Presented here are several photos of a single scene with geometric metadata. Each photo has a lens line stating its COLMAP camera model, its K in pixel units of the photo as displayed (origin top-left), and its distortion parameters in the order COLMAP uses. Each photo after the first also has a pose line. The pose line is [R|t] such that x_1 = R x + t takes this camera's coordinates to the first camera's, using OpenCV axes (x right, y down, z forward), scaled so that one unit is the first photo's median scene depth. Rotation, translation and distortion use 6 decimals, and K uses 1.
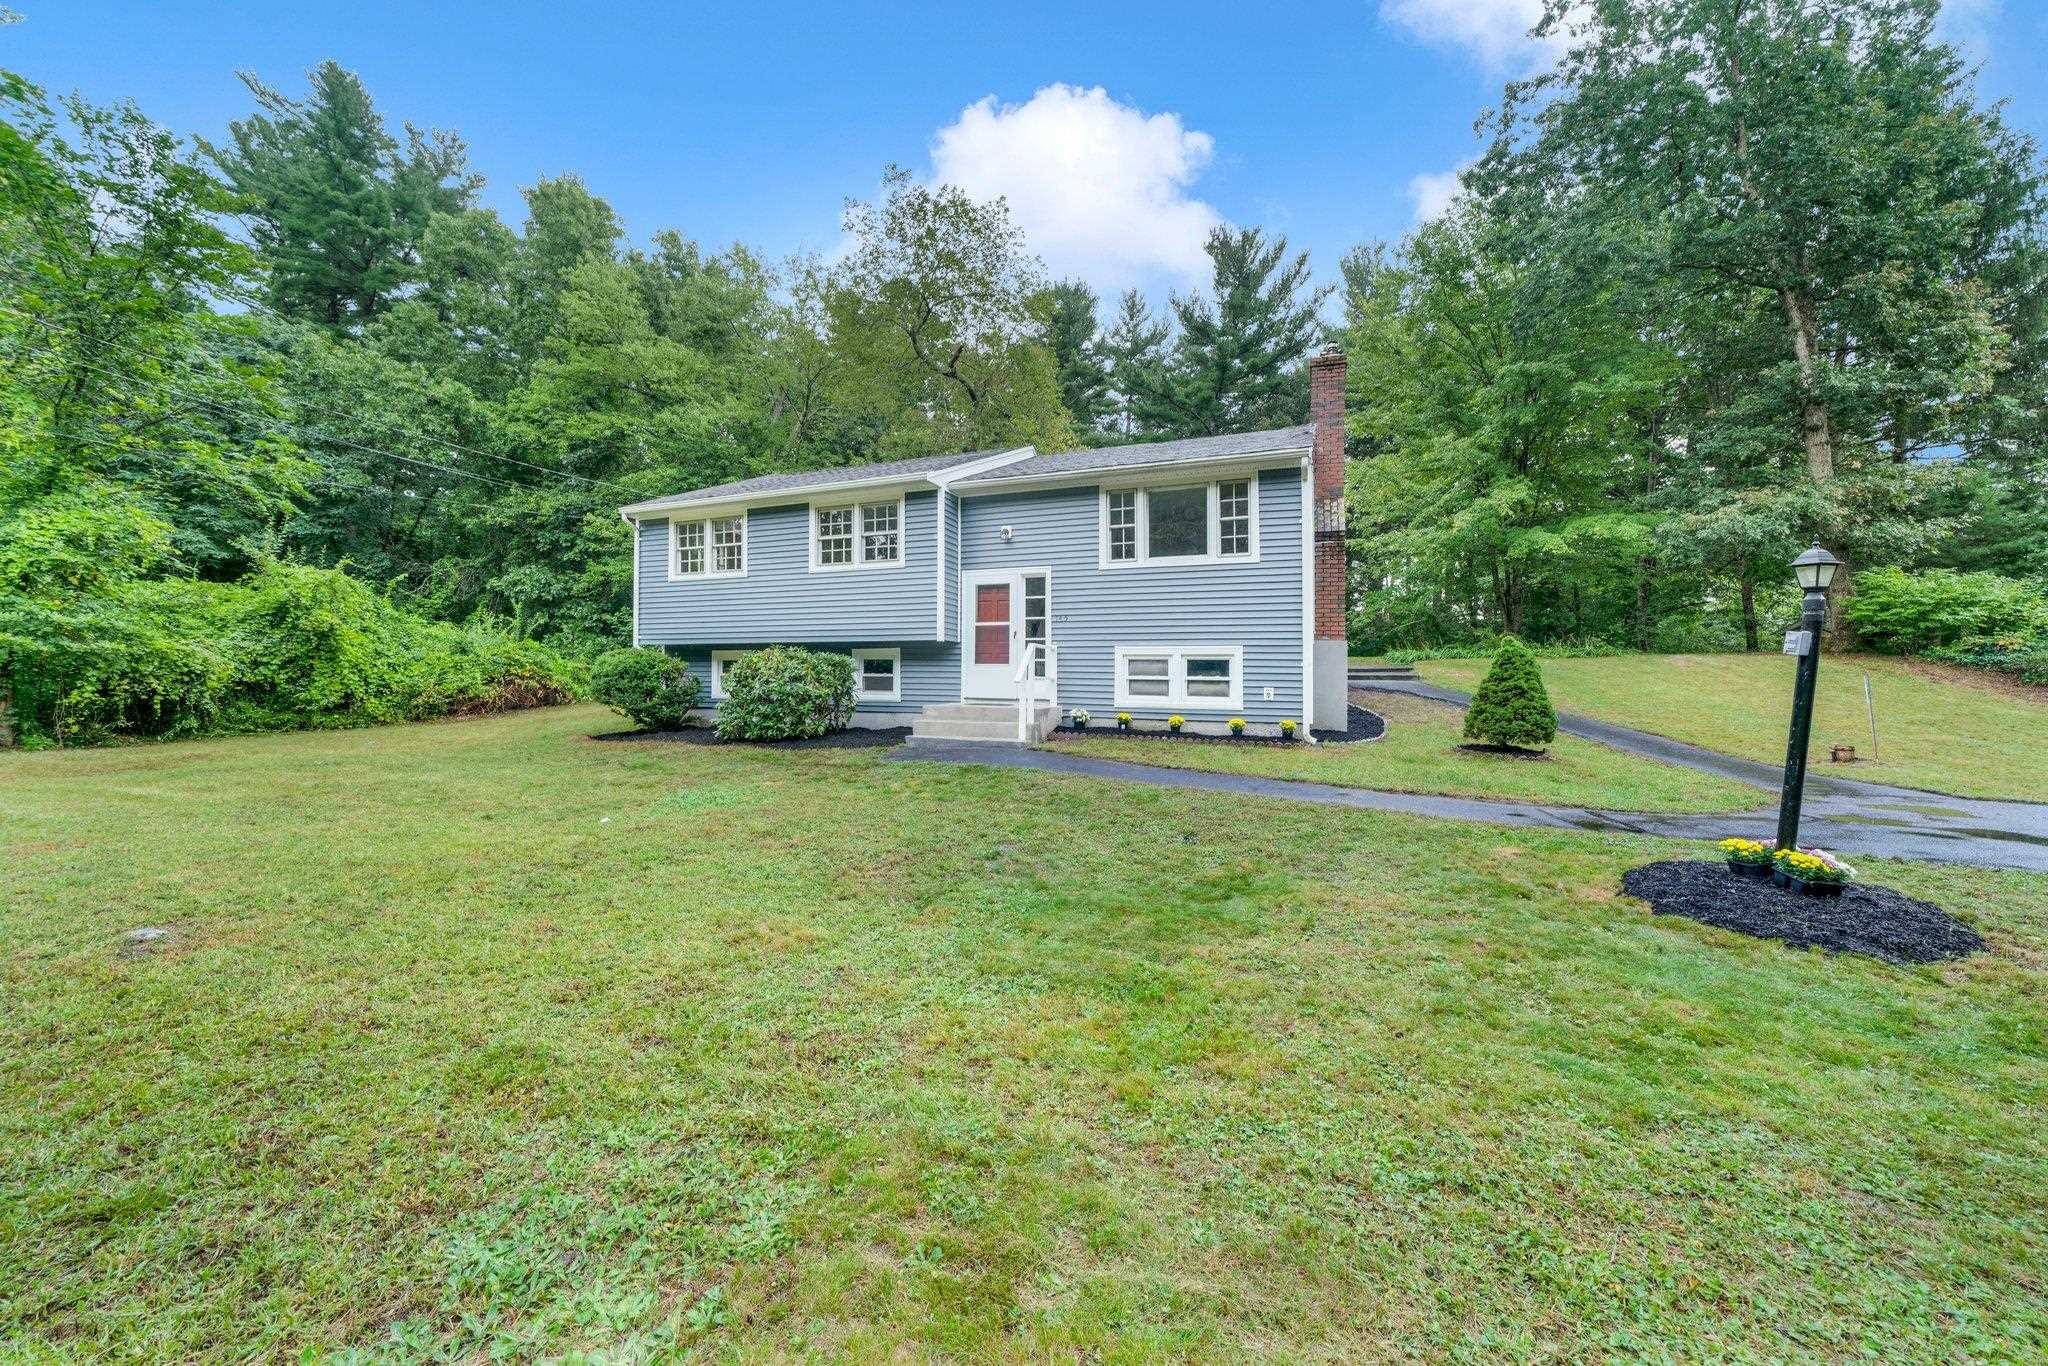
lens RADIAL K [[698.0, 0, 1024.2], [0, 698.0, 725.8], [0, 0, 1]] dist [-0.008862, 0.000081]
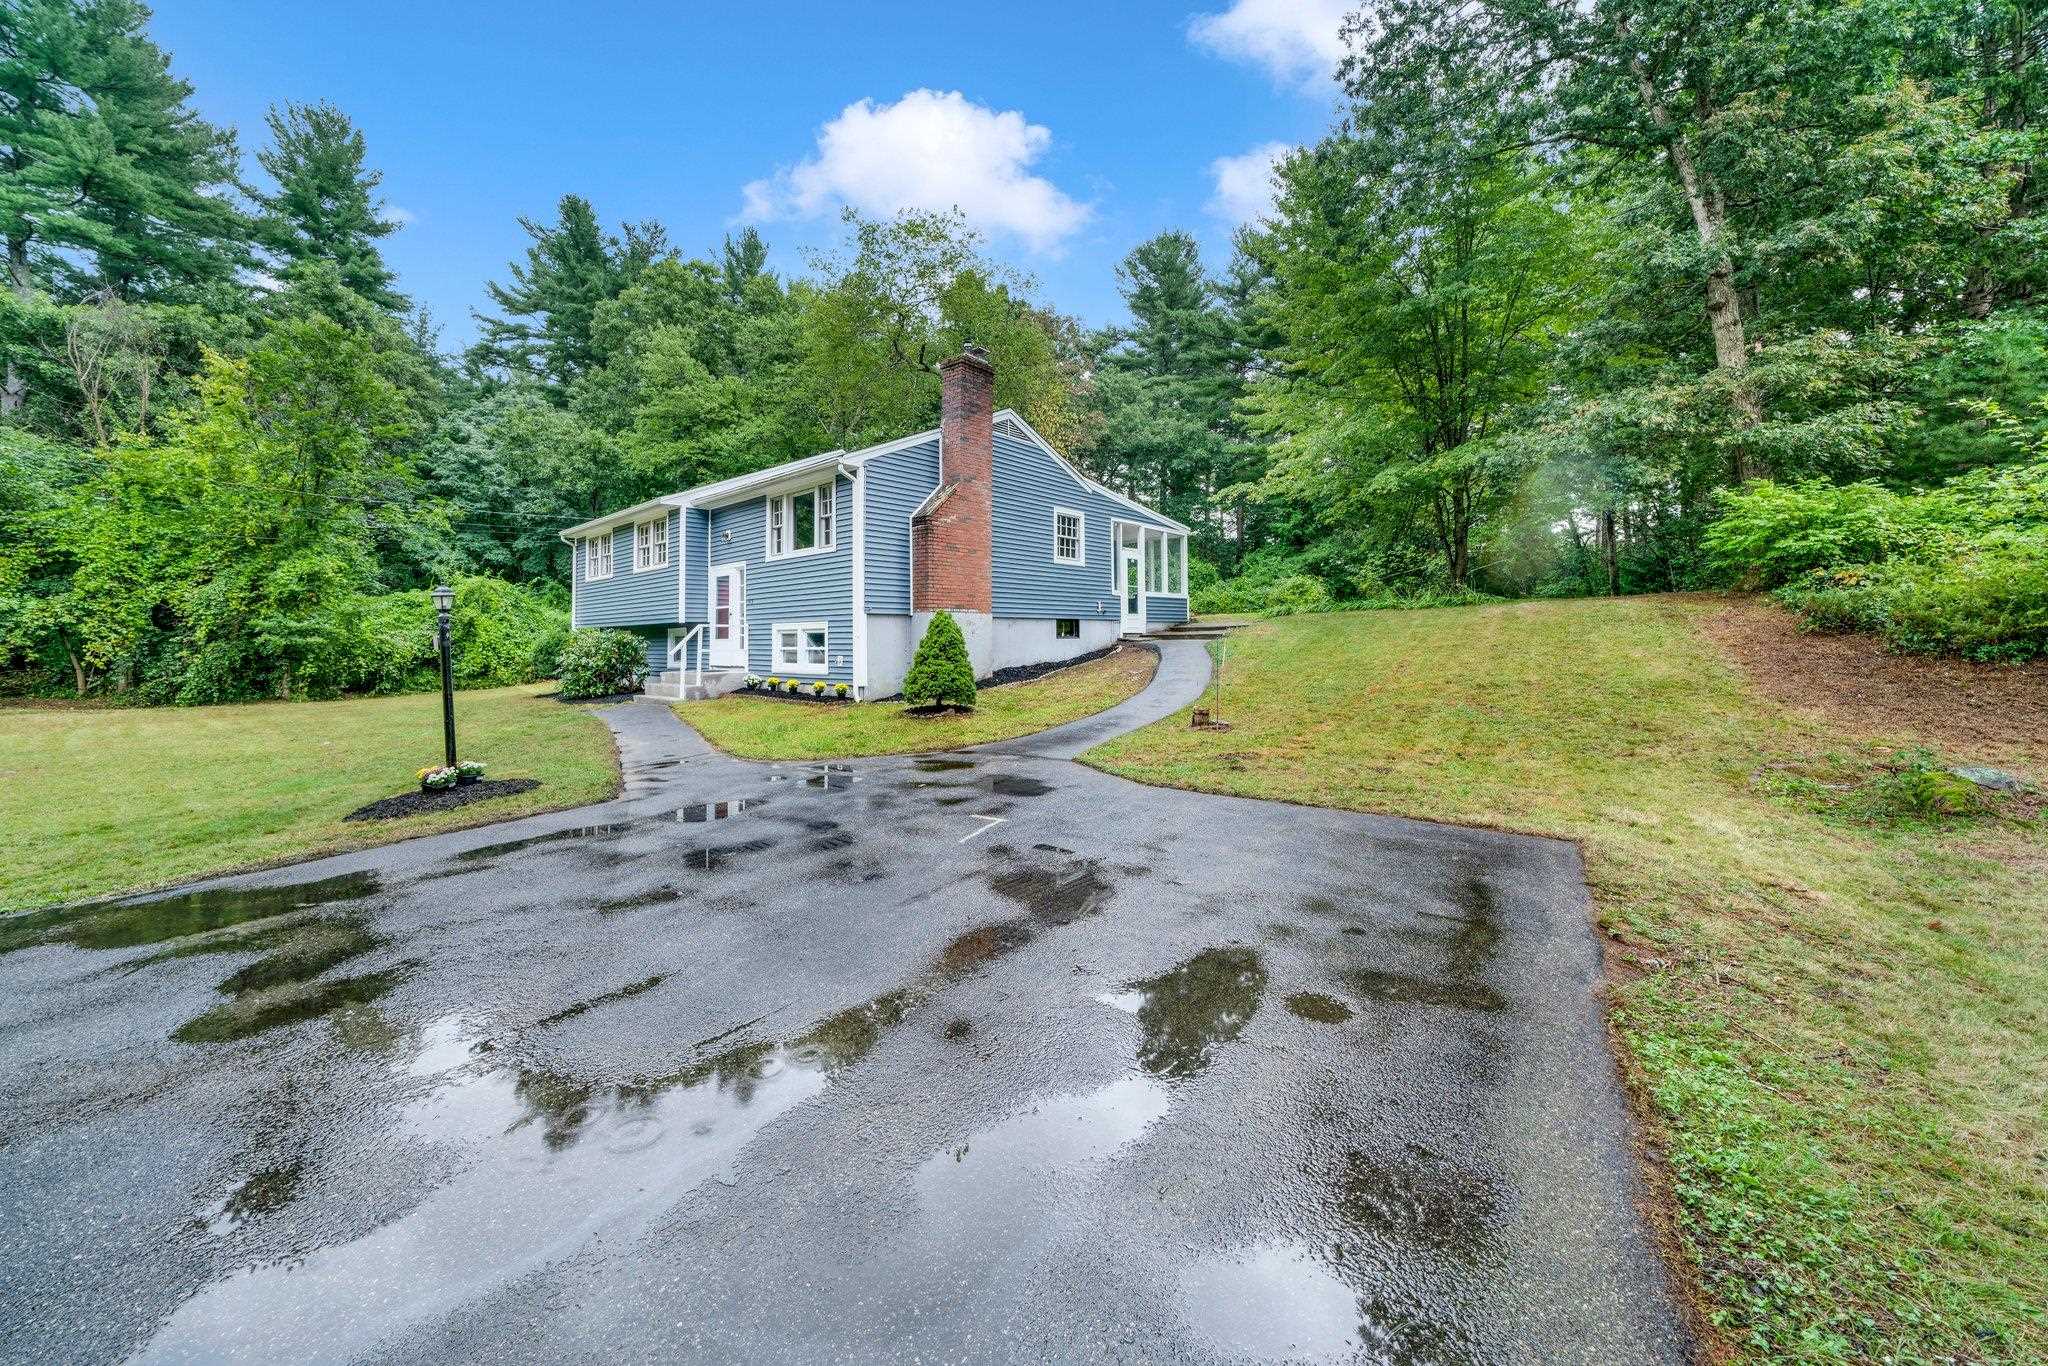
lens RADIAL K [[708.5, 0, 1024.0], [0, 708.5, 683.0], [0, 0, 1]] dist [-0.000251, -0.000006]
pose [[0.943344, -0.003528, -0.331797, 0.848253], [0.003679, 0.999993, -0.000173, -0.005440], [0.331795, -0.001057, 0.943351, -0.035697]]
